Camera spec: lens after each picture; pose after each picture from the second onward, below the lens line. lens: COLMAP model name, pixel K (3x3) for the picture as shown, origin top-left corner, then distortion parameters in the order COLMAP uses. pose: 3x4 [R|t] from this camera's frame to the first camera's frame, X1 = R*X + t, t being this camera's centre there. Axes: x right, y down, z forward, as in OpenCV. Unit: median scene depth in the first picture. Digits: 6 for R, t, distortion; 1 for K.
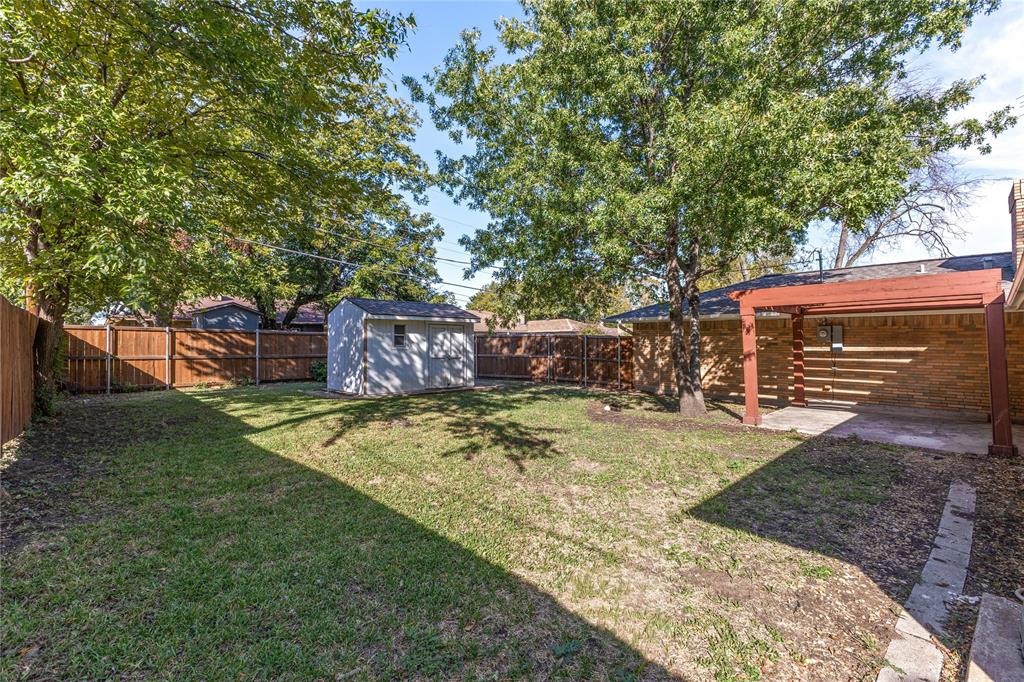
lens RADIAL K [[443.9, 0, 512.3], [0, 443.9, 339.1], [0, 0, 1]] dist [0.012335, -0.001454]
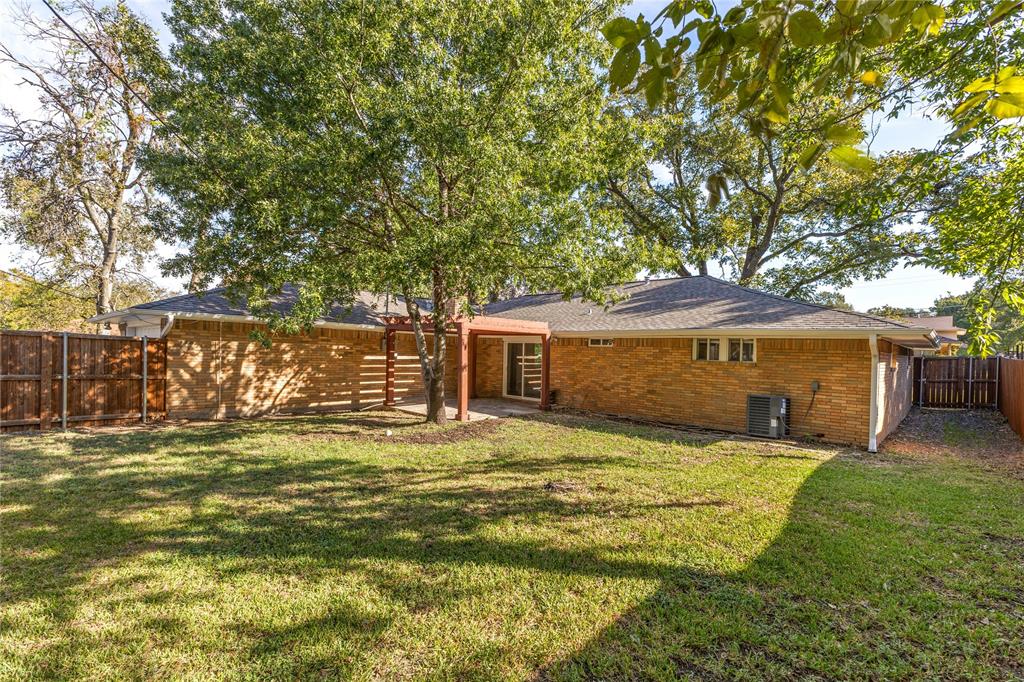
lens RADIAL K [[443.9, 0, 512.3], [0, 443.9, 347.6], [0, 0, 1]] dist [0.012335, -0.001454]
pose [[-0.049575, 0.025125, 0.998454, -0.425449], [-0.014514, 0.999560, -0.025874, 0.016276], [-0.998665, -0.015774, -0.049189, 0.543819]]
